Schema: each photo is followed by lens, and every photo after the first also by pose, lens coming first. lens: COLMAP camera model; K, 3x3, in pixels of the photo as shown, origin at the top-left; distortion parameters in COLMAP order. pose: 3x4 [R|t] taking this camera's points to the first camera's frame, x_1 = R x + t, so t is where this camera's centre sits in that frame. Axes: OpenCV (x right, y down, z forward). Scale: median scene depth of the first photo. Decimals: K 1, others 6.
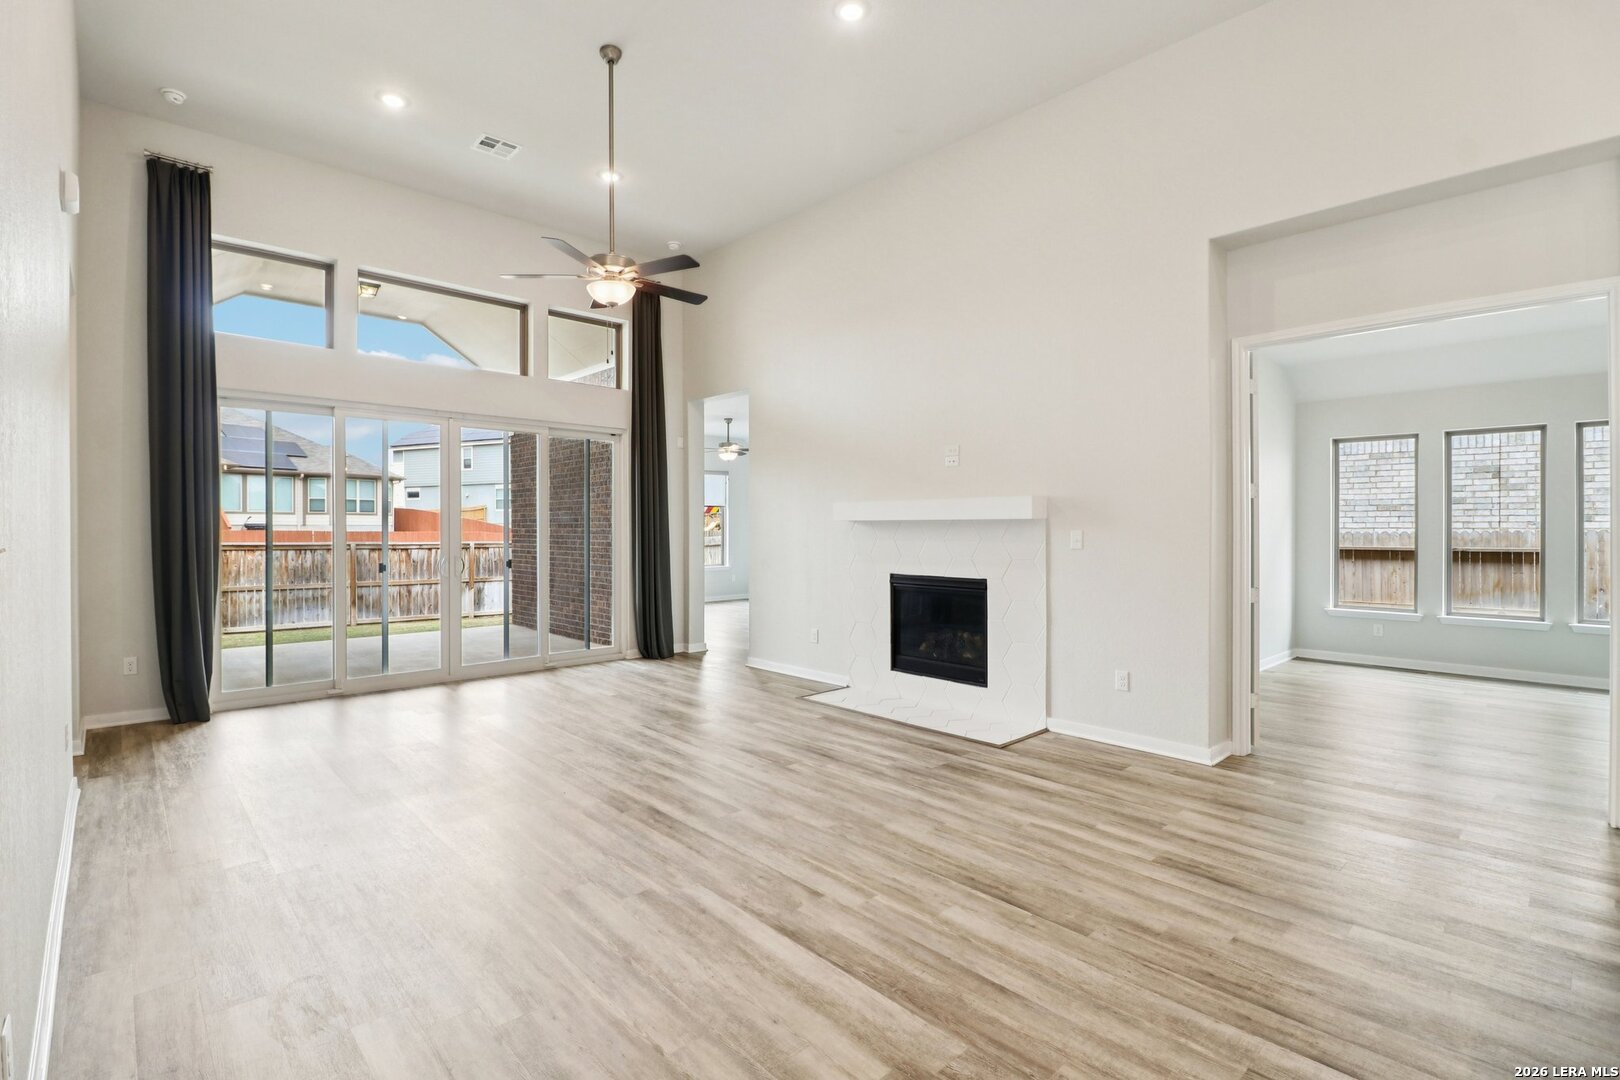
lens RADIAL K [[758.2, 0, 799.6], [0, 758.2, 533.5], [0, 0, 1]] dist [0.000687, -0.010651]
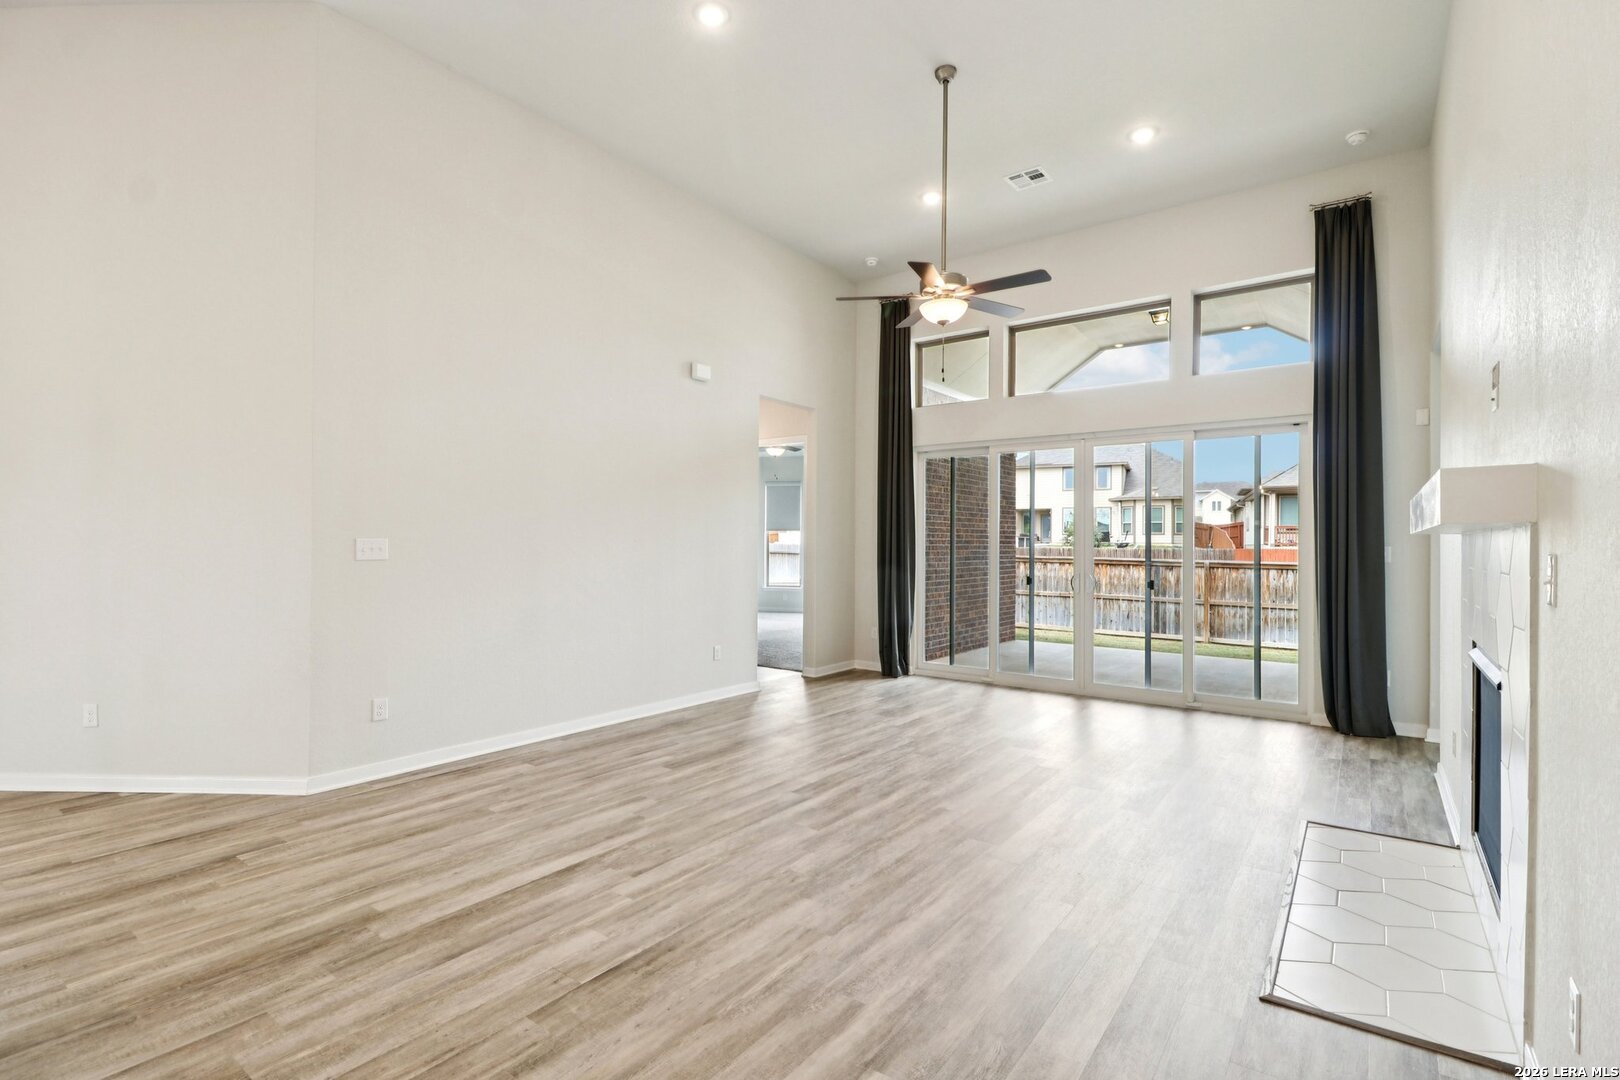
lens RADIAL K [[771.0, 0, 810.0], [0, 771.0, 540.0], [0, 0, 1]] dist [-0.002759, -0.001272]
pose [[0.179199, -0.004605, -0.983802, 0.649863], [-0.014449, 0.999869, -0.007312, -0.003241], [0.983707, 0.015526, 0.179109, 0.576057]]
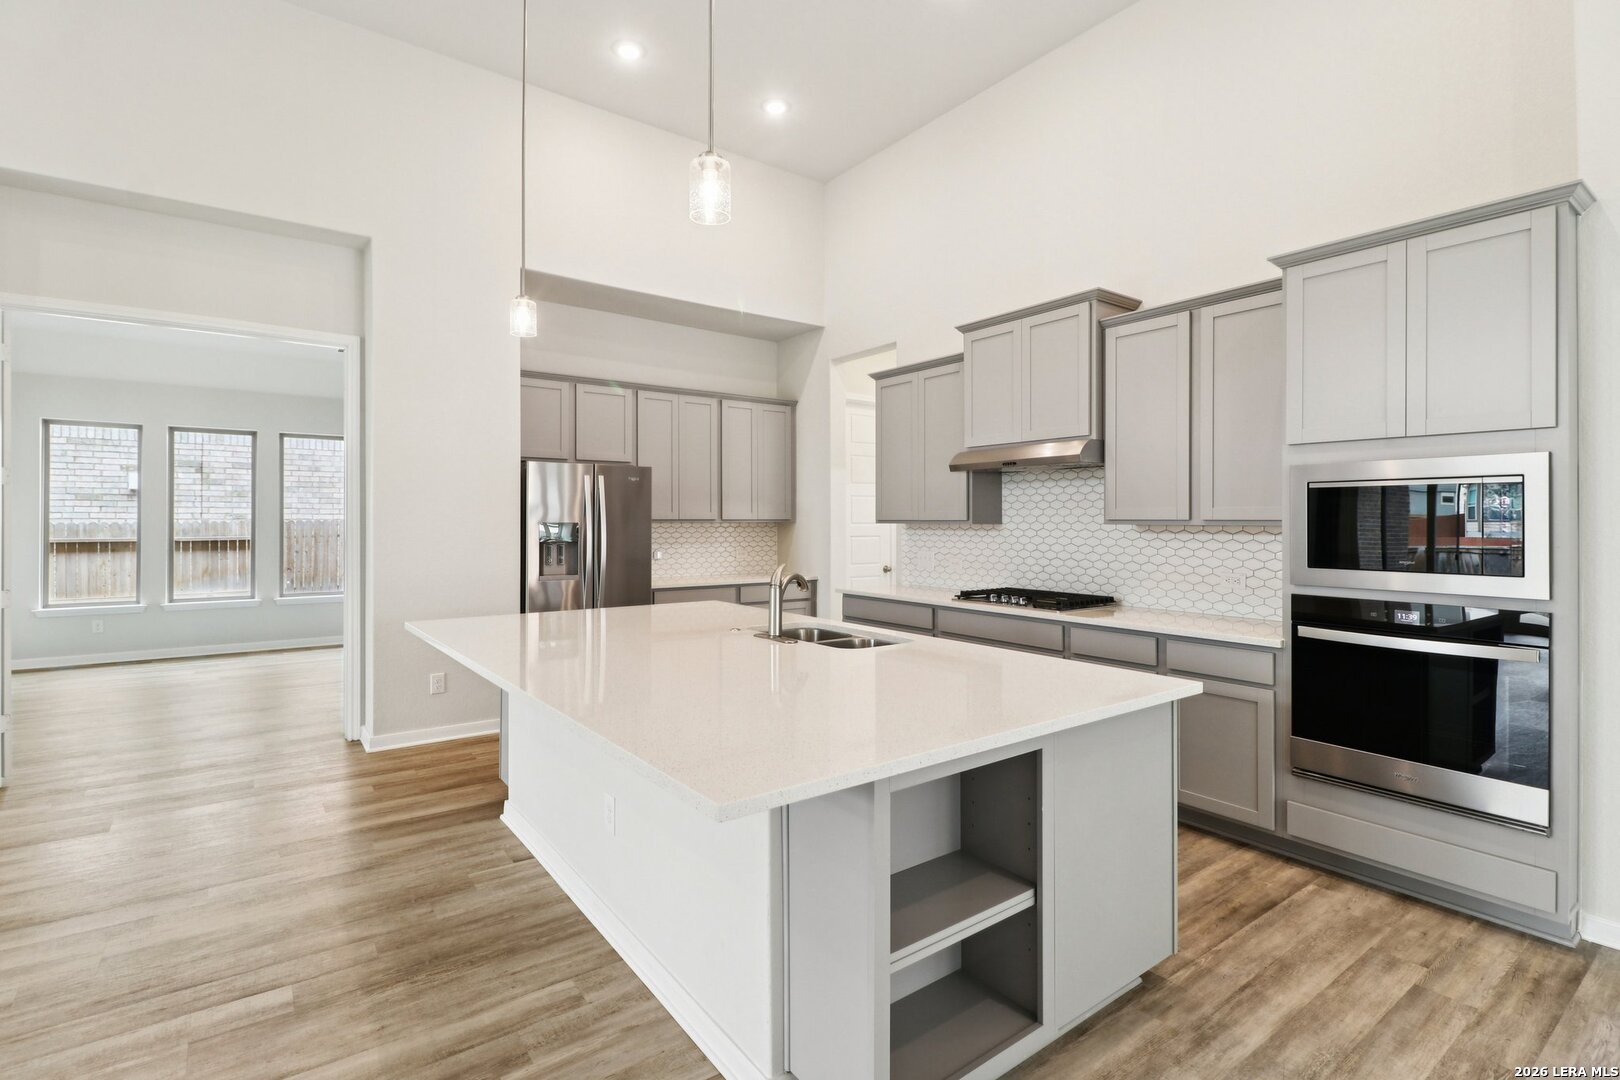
lens RADIAL K [[757.4, 0, 808.5], [0, 757.4, 518.8], [0, 0, 1]] dist [0.003385, -0.007929]
pose [[0.106379, 0.002294, 0.994323, -0.126301], [0.003984, 0.999988, -0.002733, -0.001268], [-0.994318, 0.004252, 0.106368, 0.015038]]
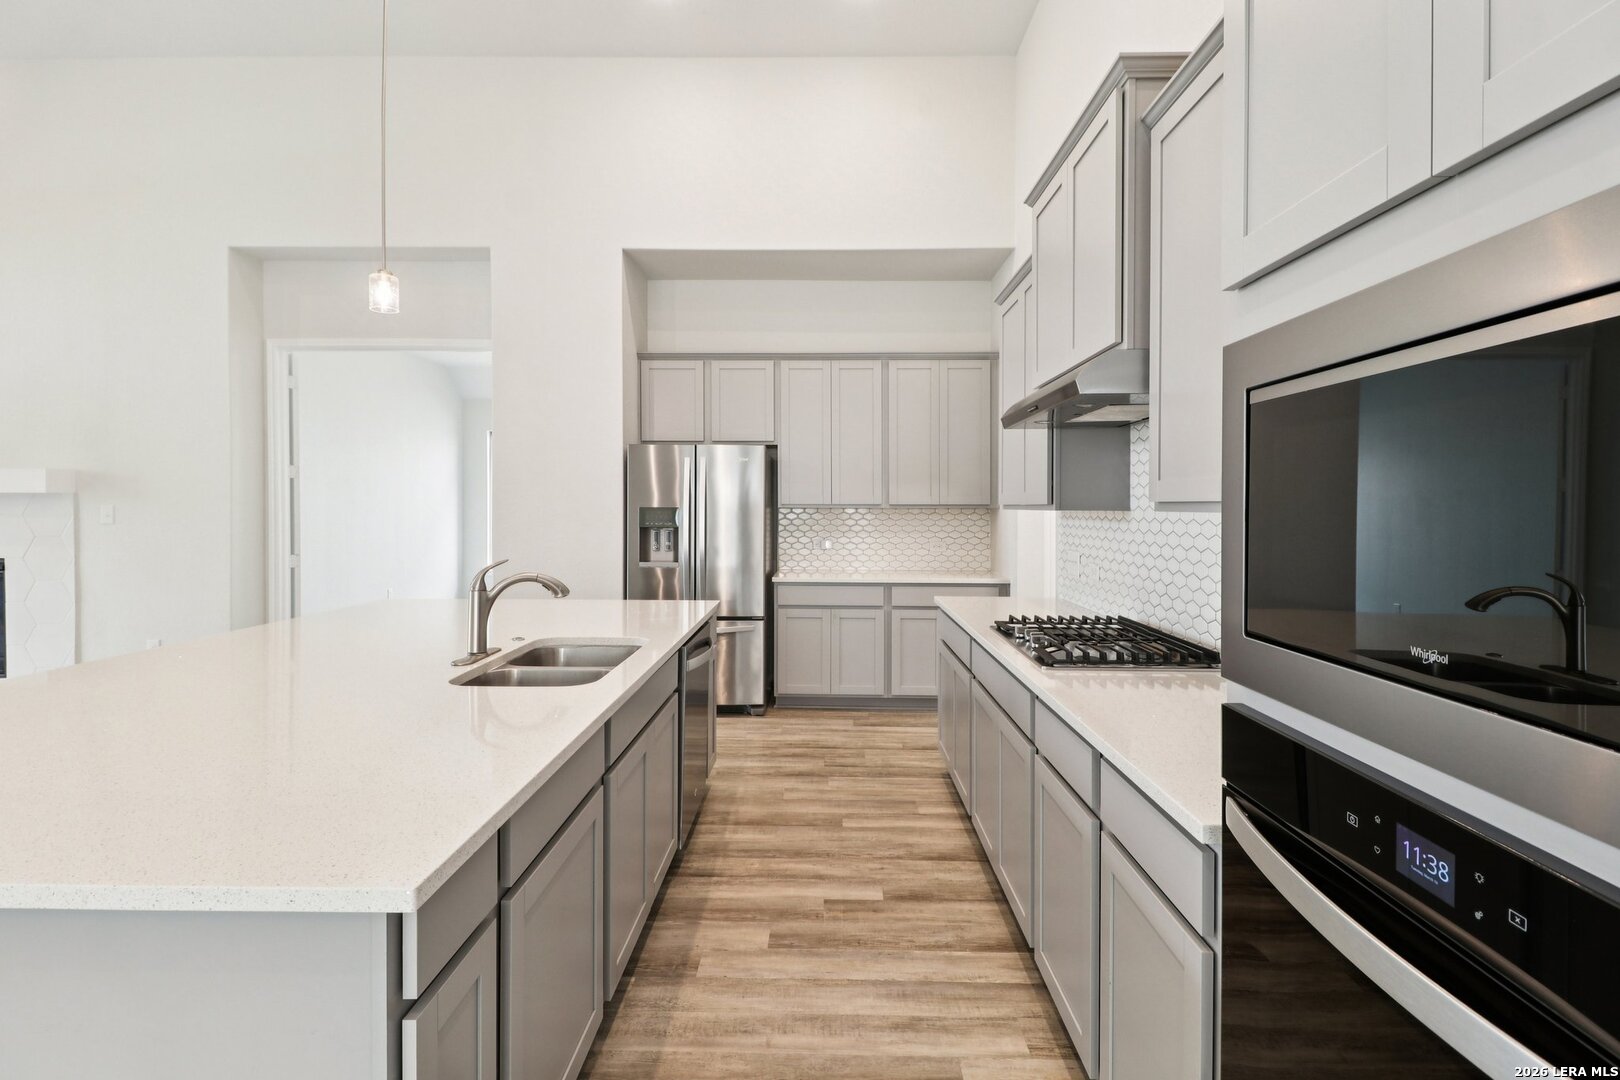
lens RADIAL K [[768.0, 0, 804.9], [0, 768.0, 511.4], [0, 0, 1]] dist [0.034589, -0.000379]
pose [[0.701420, -0.002093, 0.712745, 0.266960], [0.000410, 0.999997, 0.002533, 0.002692], [-0.712748, -0.001484, 0.701419, -0.371996]]
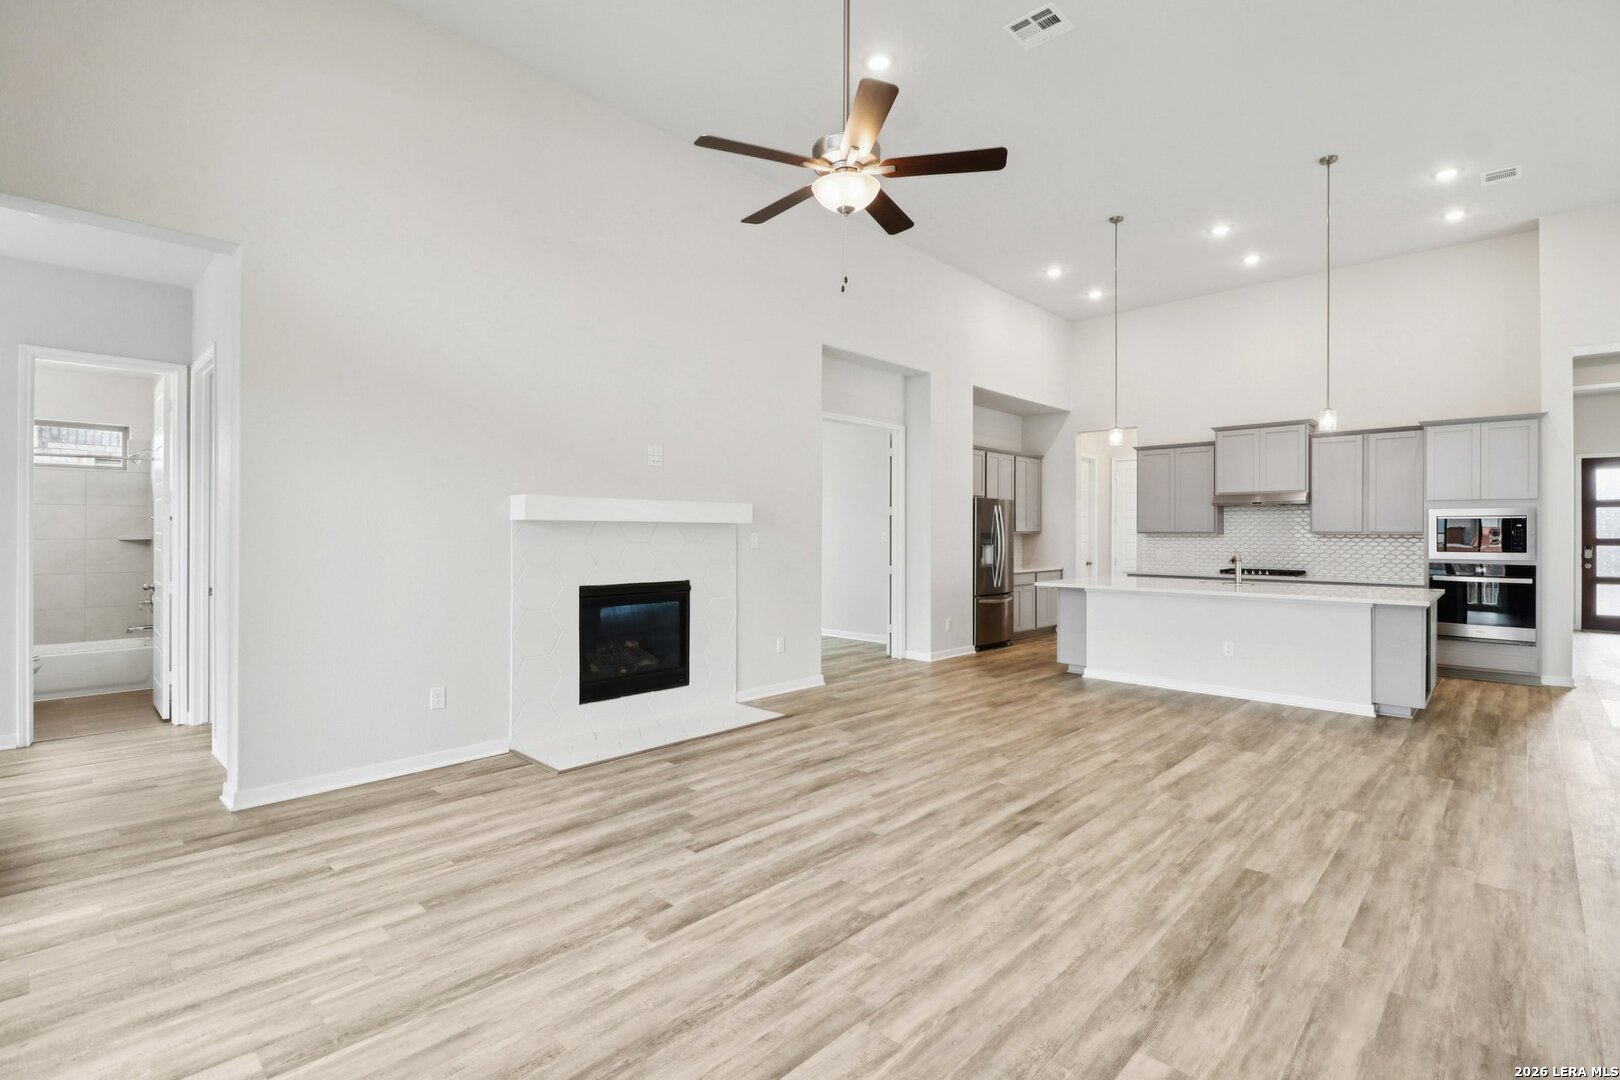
lens RADIAL K [[736.7, 0, 816.5], [0, 736.7, 533.7], [0, 0, 1]] dist [0.000424, -0.000222]
pose [[-0.061206, -0.002985, 0.998121, -0.822726], [0.003431, 0.999989, 0.003201, -0.005644], [-0.998119, 0.003620, -0.061195, 0.954067]]
